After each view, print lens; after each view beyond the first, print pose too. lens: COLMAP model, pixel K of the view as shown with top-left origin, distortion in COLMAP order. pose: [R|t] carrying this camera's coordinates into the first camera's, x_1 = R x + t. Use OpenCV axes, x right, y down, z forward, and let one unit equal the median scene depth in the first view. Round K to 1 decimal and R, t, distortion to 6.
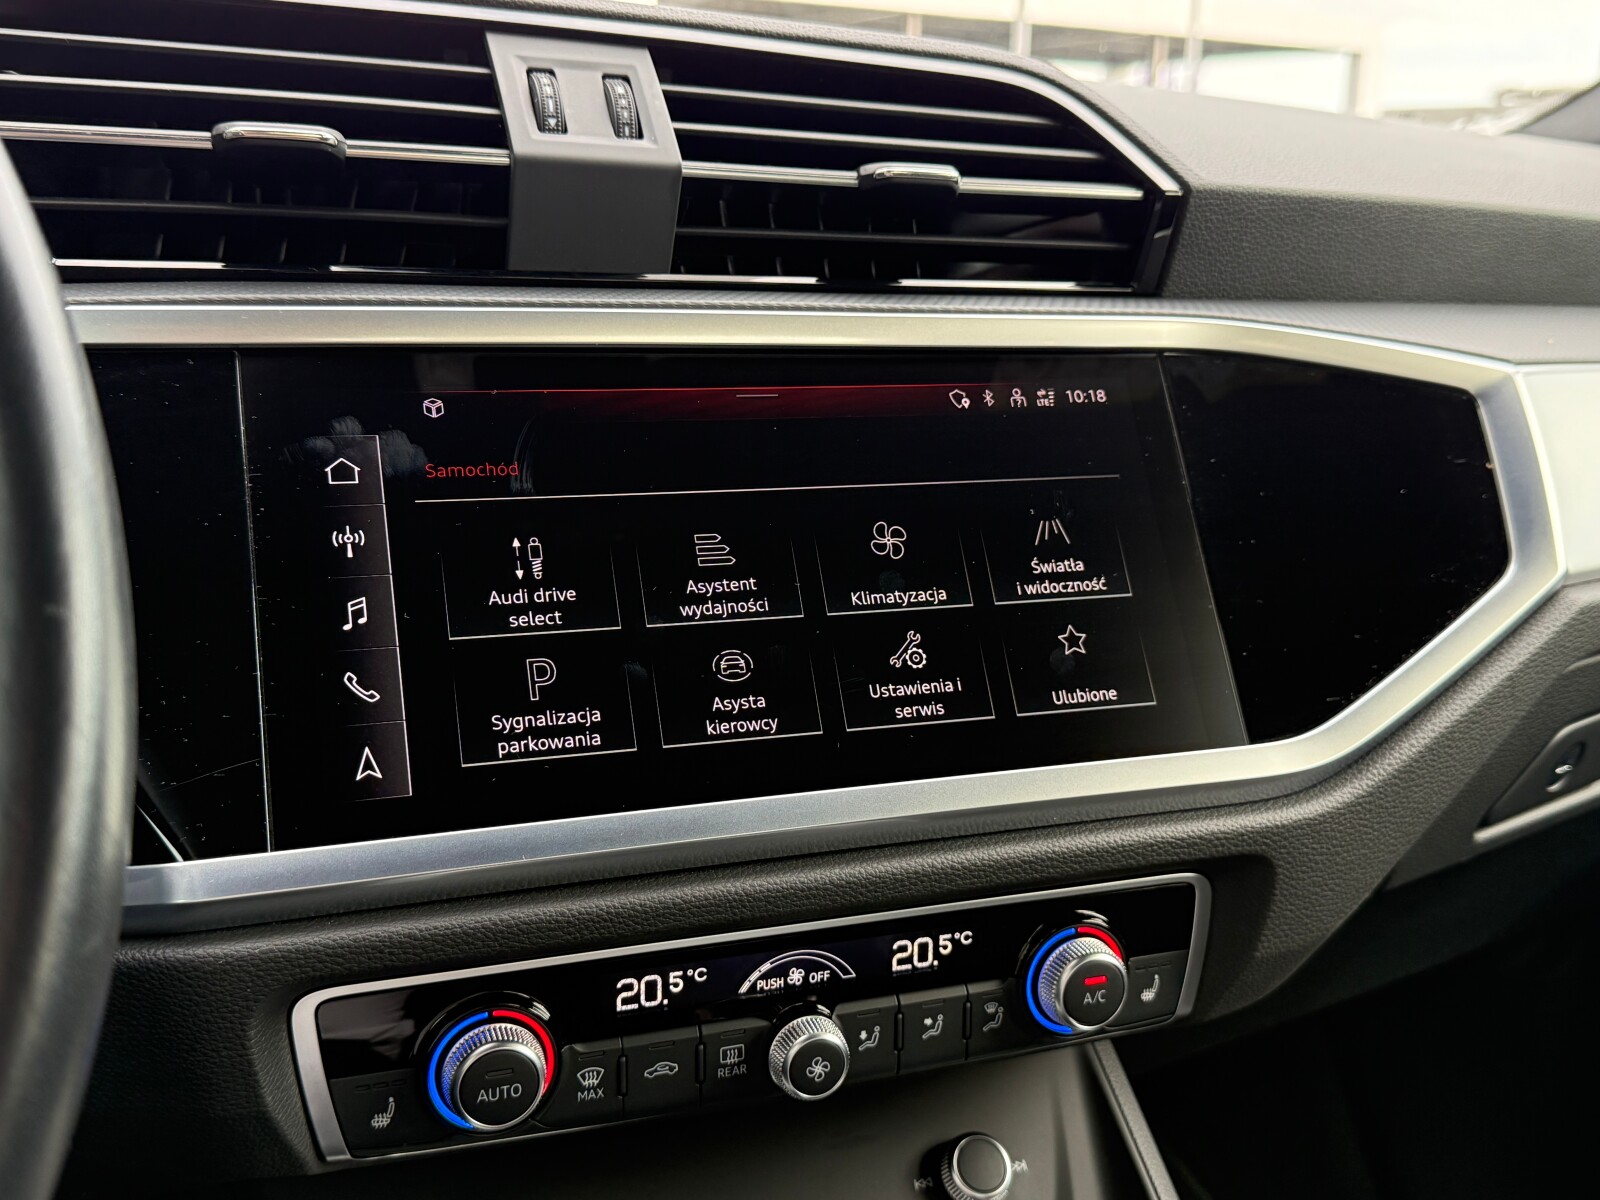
lens RADIAL K [[1649.8, 0, 800.0], [0, 1649.8, 600.0], [0, 0, 1]] dist [0.214497, -0.616213]
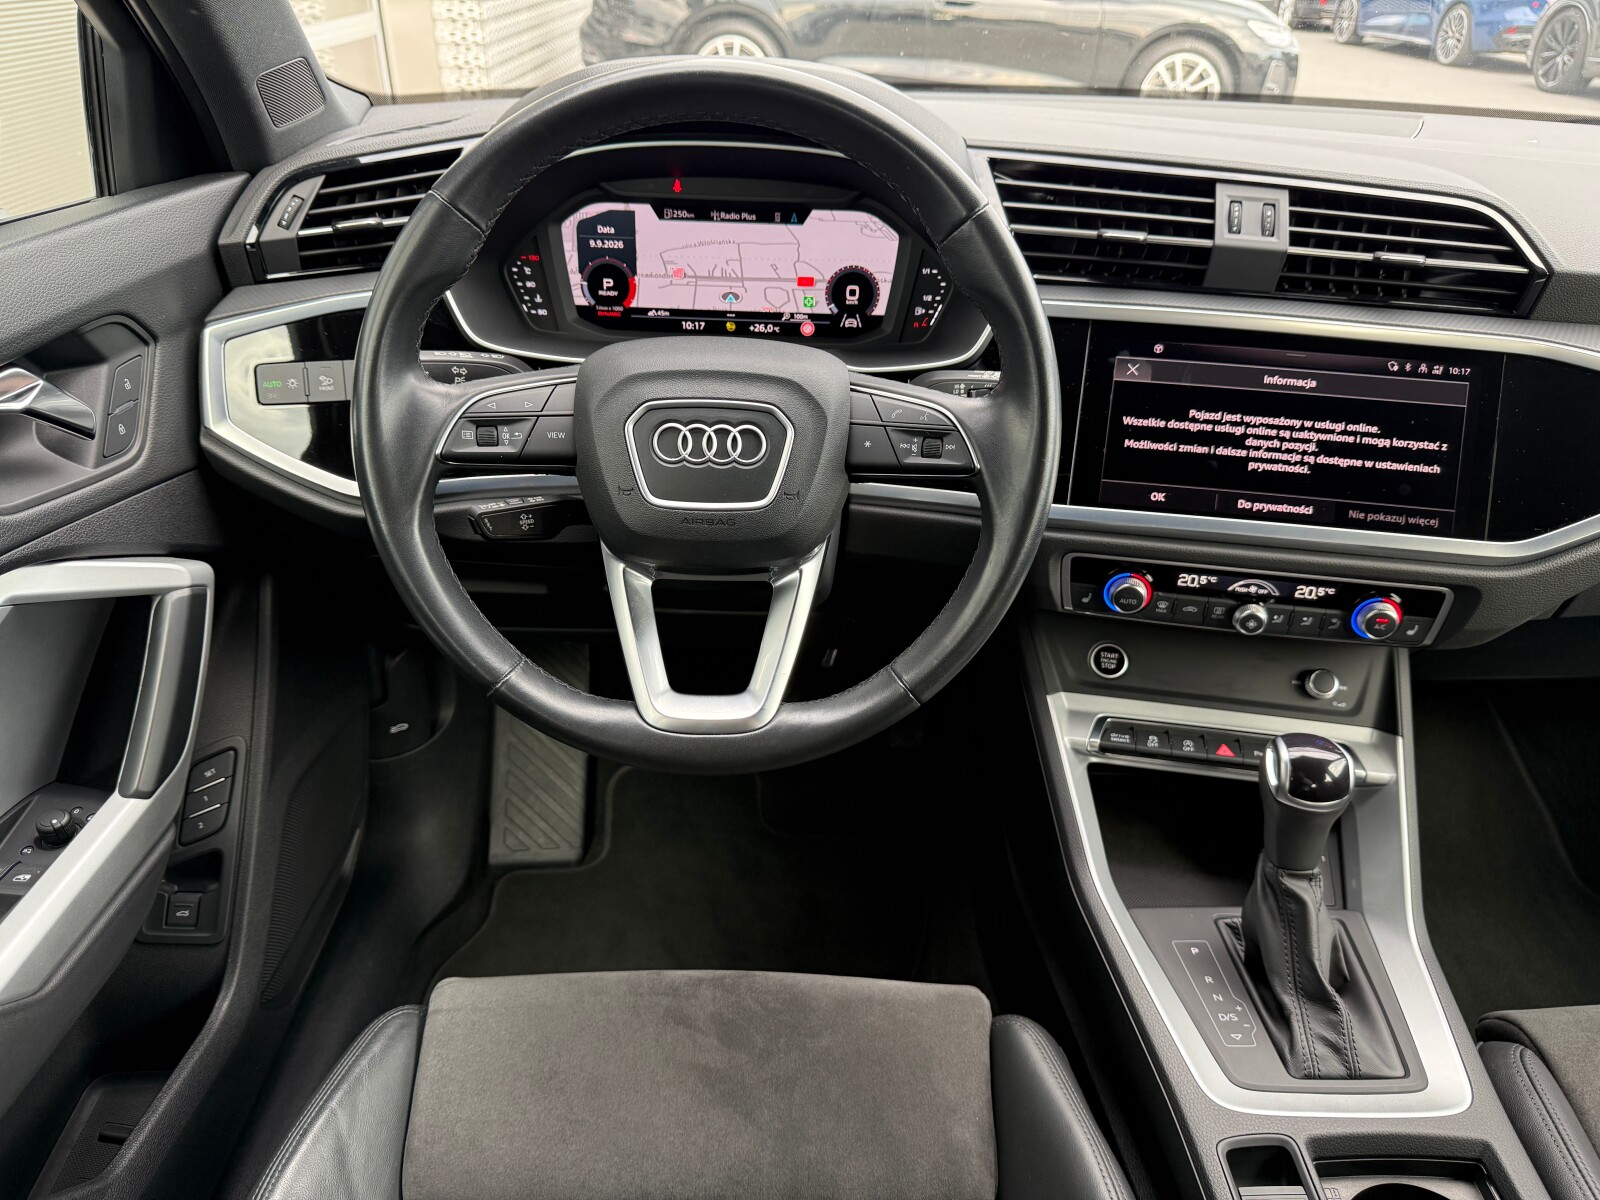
lens RADIAL K [[1148.0, 0, 802.8], [0, 1148.0, 603.9], [0, 0, 1]] dist [-0.000224, -0.014913]
pose [[0.867037, 0.250462, -0.430716, 0.159741], [-0.116708, 0.942510, 0.313137, -0.220778], [0.484382, -0.221233, 0.846422, -0.820866]]
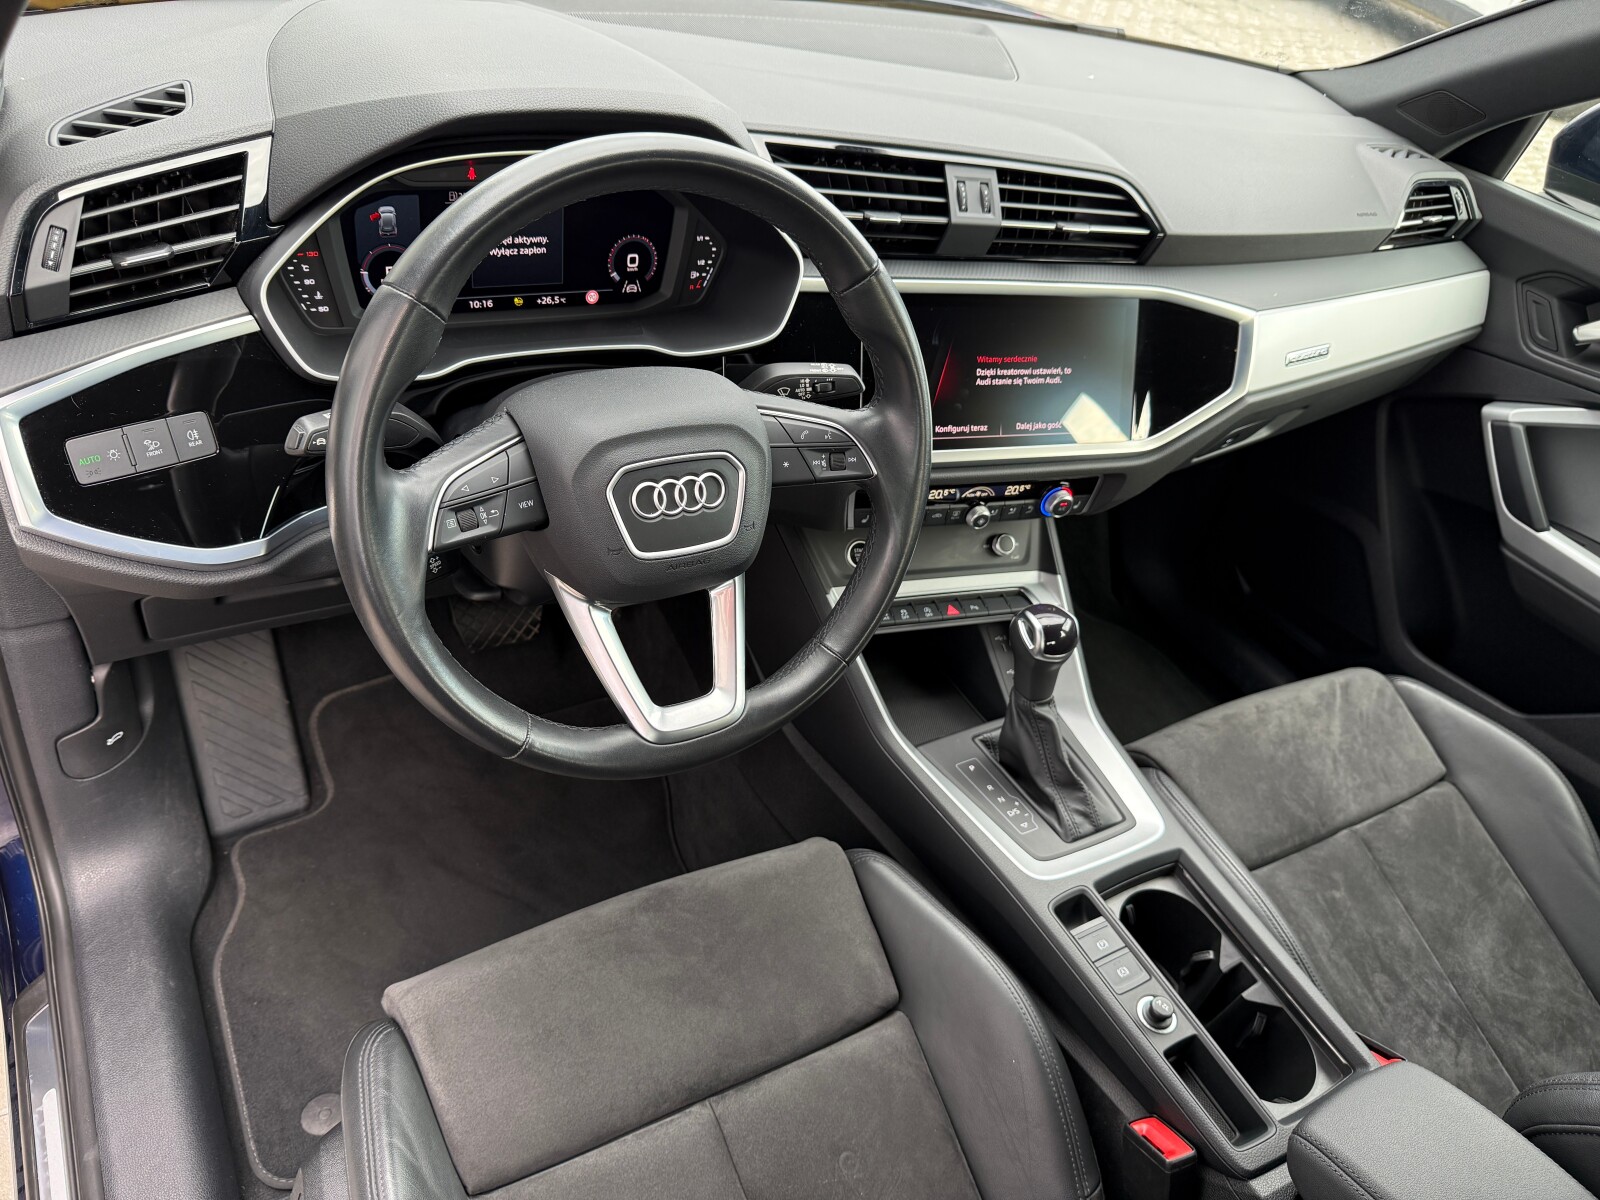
lens RADIAL K [[1105.6, 0, 780.1], [0, 1105.6, 606.9], [0, 0, 1]] dist [0.092618, -0.146528]
pose [[0.988165, 0.132654, 0.077023, -0.522428], [-0.153241, 0.876085, 0.457156, -0.516487], [-0.006835, -0.463549, 0.886045, -1.042746]]
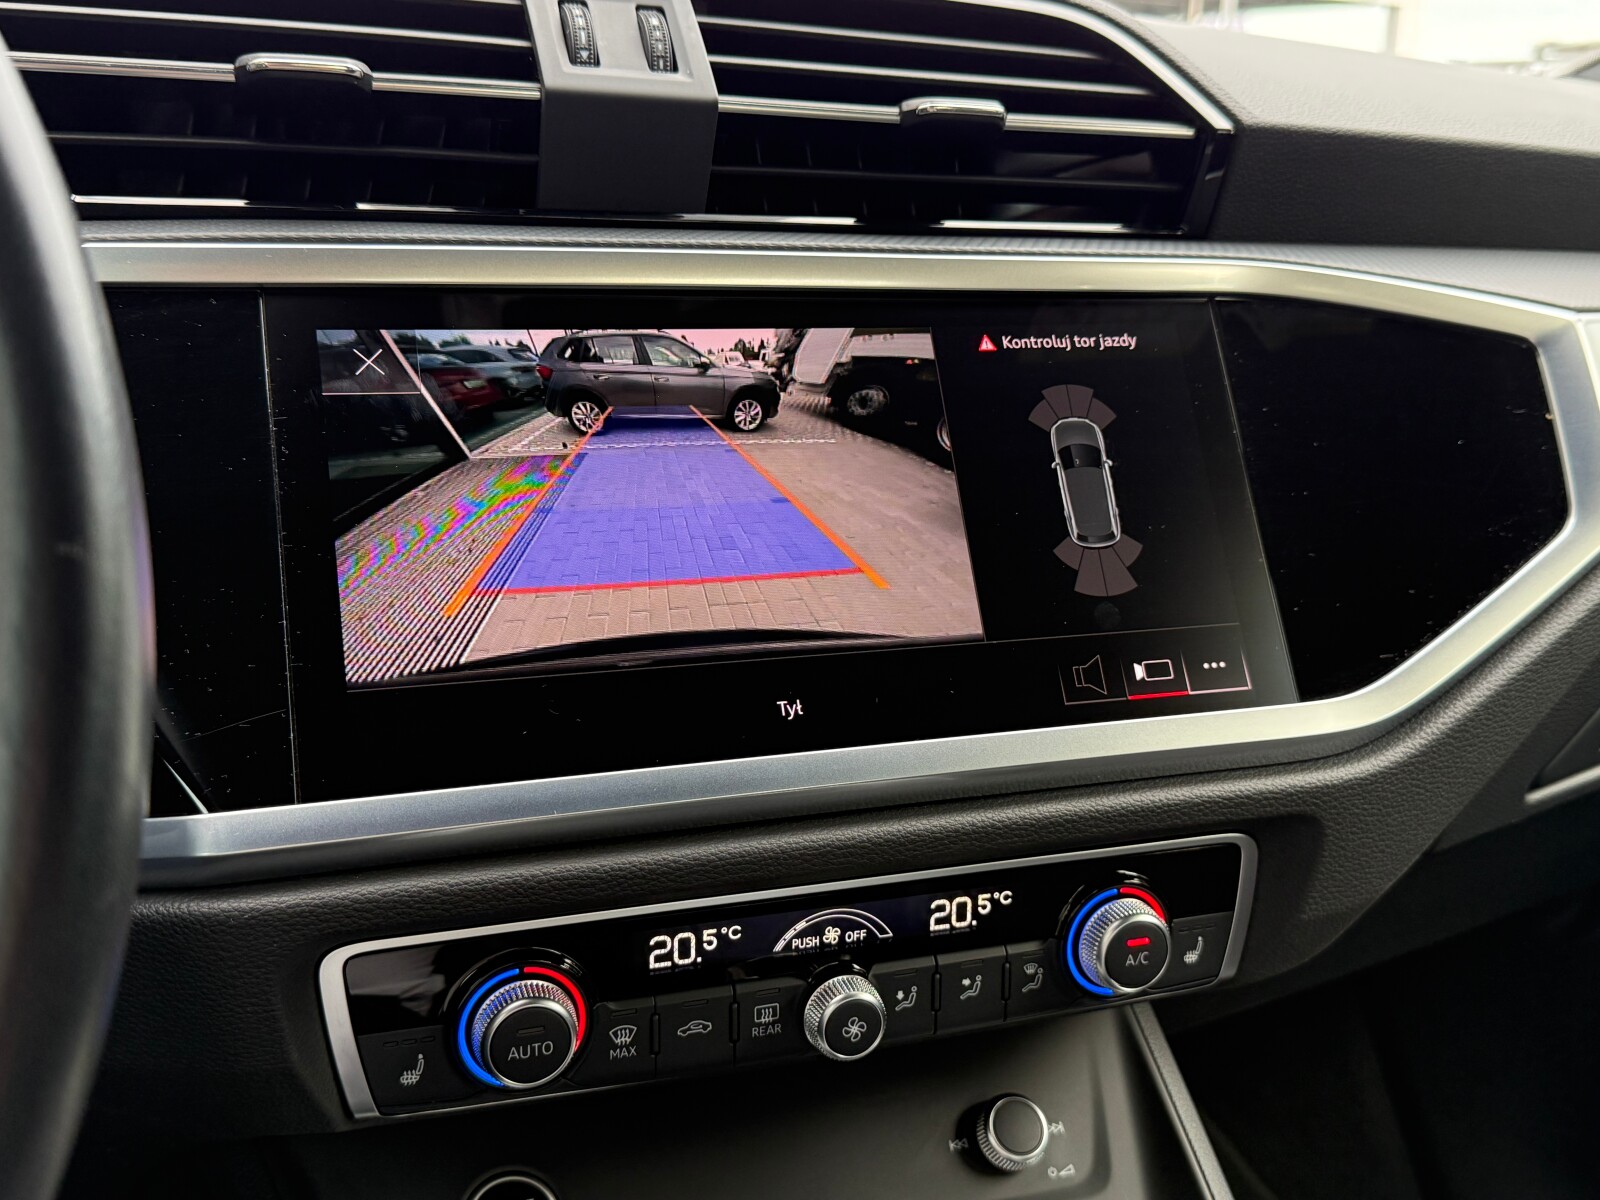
lens RADIAL K [[1649.8, 0, 800.0], [0, 1649.8, 600.0], [0, 0, 1]] dist [0.214497, -0.616213]
pose [[0.999871, 0.005300, -0.015173, -0.007121], [-0.004917, 0.999670, 0.025197, 0.004240], [0.015301, -0.025119, 0.999567, 0.026259]]
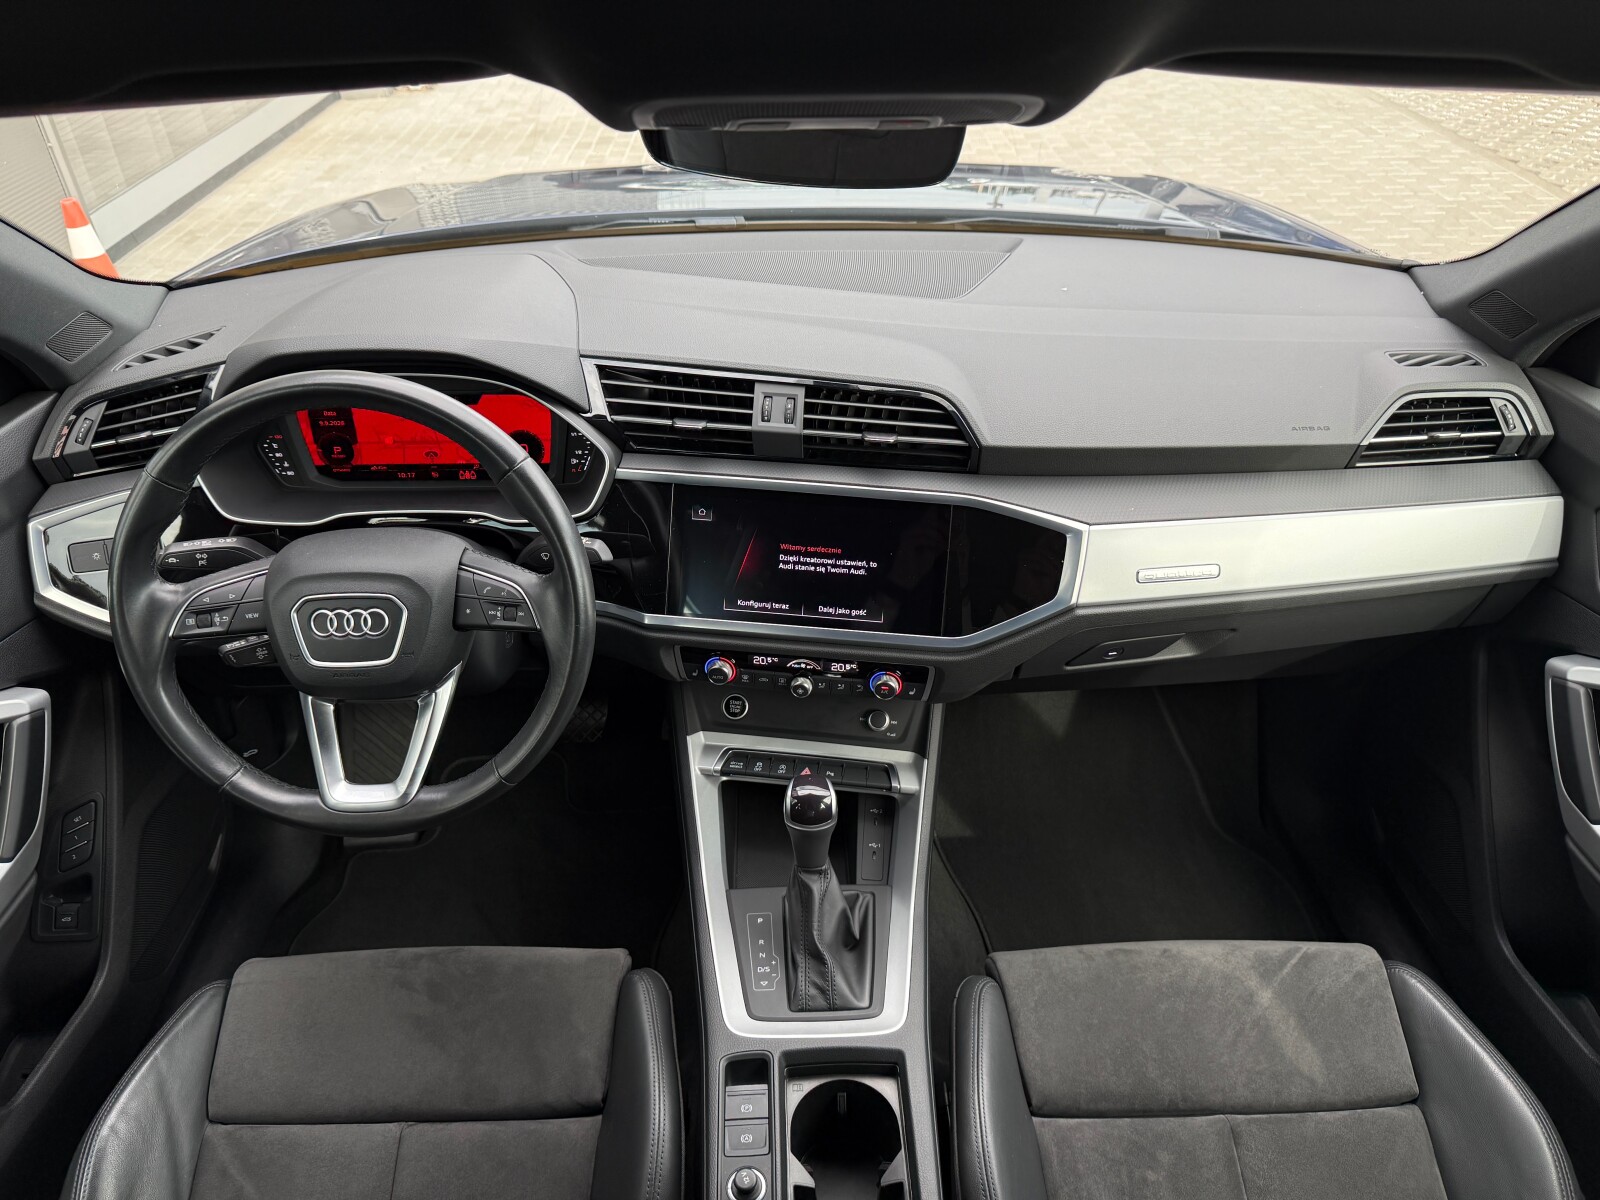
lens RADIAL K [[1118.8, 0, 796.8], [0, 1118.8, 607.9], [0, 0, 1]] dist [0.109606, -0.174806]
pose [[0.876328, 0.253520, -0.409606, 0.932224], [-0.078132, 0.913853, 0.398458, -0.841829], [0.475337, -0.317176, 0.820642, -0.948486]]
